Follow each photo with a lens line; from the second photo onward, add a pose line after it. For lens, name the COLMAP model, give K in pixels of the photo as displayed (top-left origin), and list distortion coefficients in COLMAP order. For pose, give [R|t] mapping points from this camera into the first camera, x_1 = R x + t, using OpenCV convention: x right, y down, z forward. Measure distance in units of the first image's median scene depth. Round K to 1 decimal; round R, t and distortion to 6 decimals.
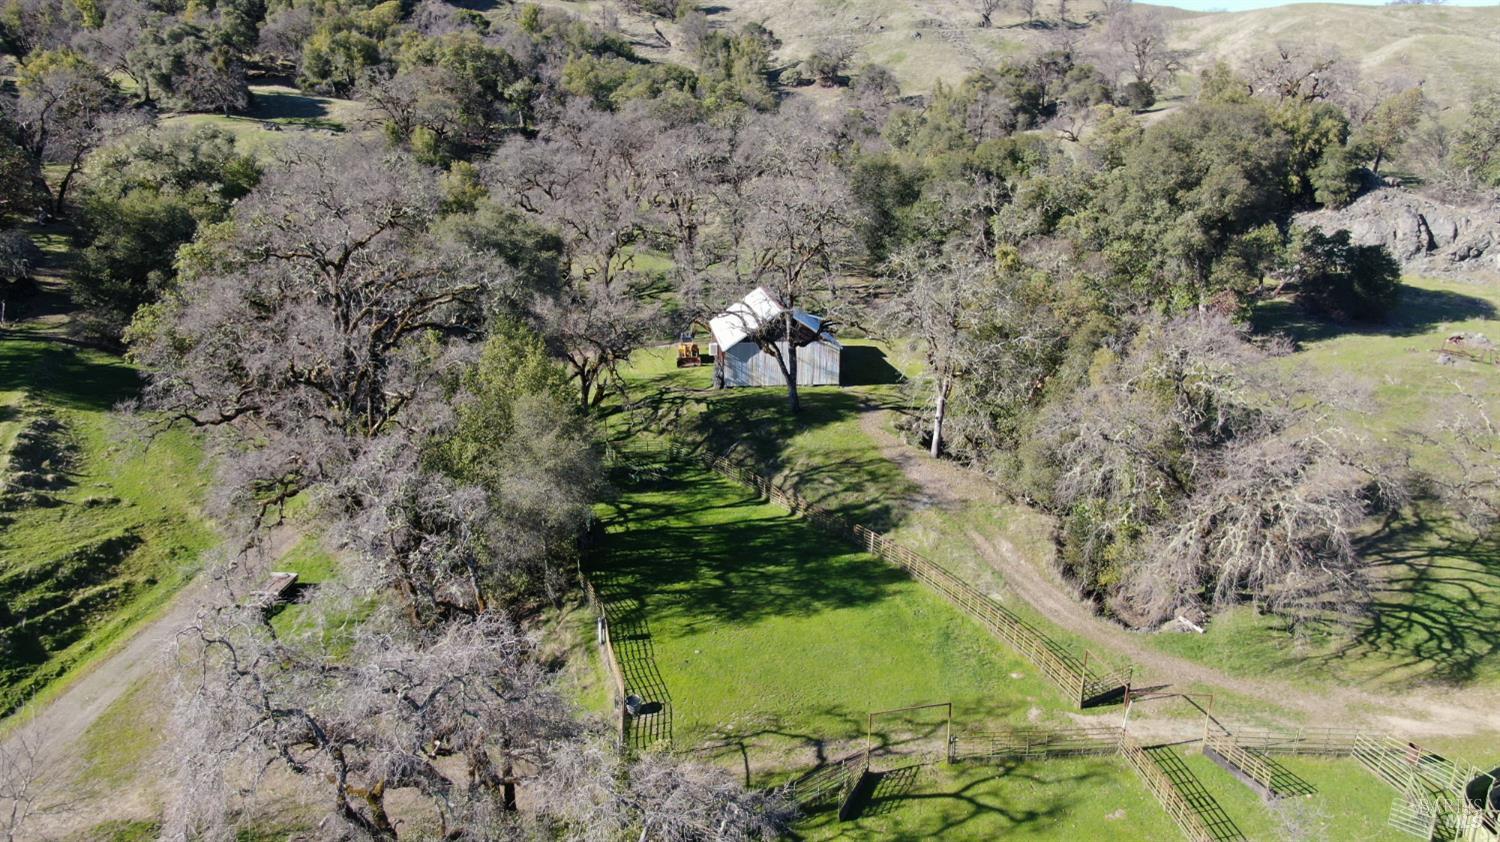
lens RADIAL K [[1089.9, 0, 749.6], [0, 1089.9, 420.7], [0, 0, 1]] dist [-0.012796, -0.000103]
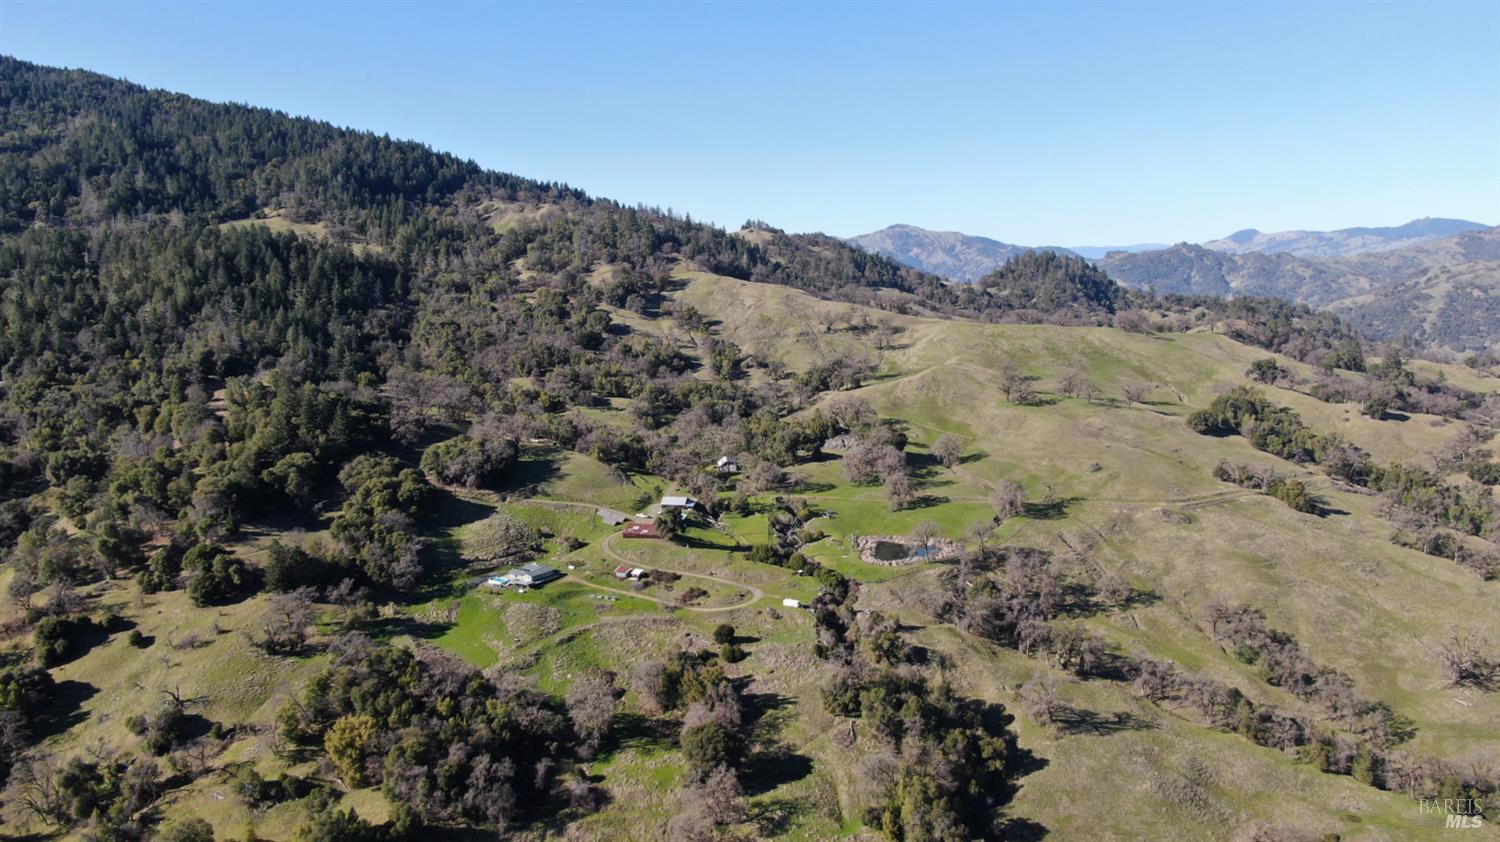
lens RADIAL K [[1089.9, 0, 749.6], [0, 1089.9, 421.1], [0, 0, 1]] dist [-0.012796, -0.000103]
pose [[0.999881, -0.015329, 0.001756, 0.061644], [0.015429, 0.993344, -0.114146, 0.175989], [0.000005, 0.114160, 0.993462, -2.333062]]
